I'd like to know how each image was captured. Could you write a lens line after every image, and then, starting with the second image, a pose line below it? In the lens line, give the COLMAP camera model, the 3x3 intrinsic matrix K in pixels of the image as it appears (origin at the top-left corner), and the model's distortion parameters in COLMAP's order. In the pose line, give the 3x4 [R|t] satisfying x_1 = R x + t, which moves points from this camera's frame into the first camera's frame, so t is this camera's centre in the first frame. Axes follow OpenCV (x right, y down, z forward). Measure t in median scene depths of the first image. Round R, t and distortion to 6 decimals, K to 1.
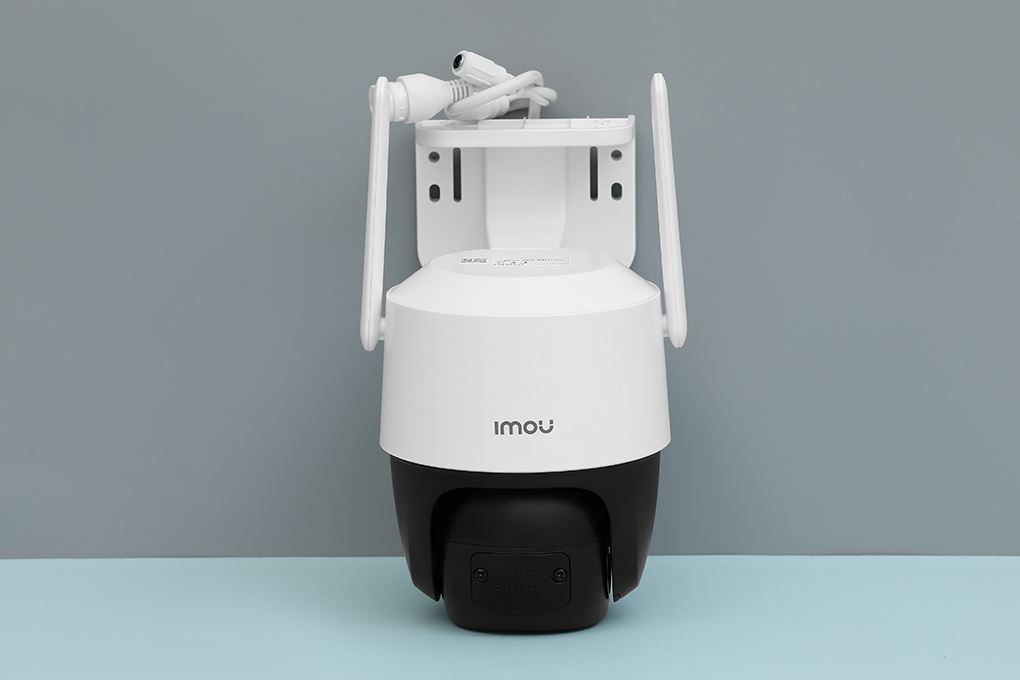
lens RADIAL K [[3795.5, 0, 510.0], [0, 3795.5, 340.0], [0, 0, 1]] dist [-0.108723, -0.355617]
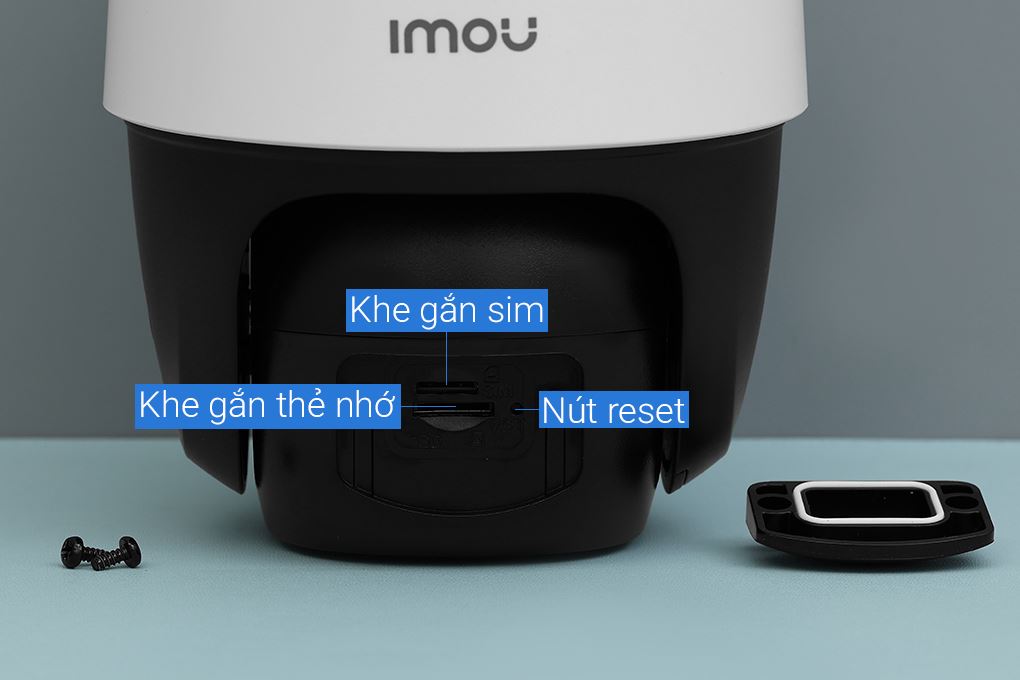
lens RADIAL K [[4613.8, 0, 510.0], [0, 4613.8, 340.0], [0, 0, 1]] dist [0.064959, 2.305884]
pose [[0.999221, 0.010708, 0.037993, -0.009435], [-0.010658, 0.999942, -0.001504, 0.055481], [-0.038007, 0.001098, 0.999277, 0.518061]]
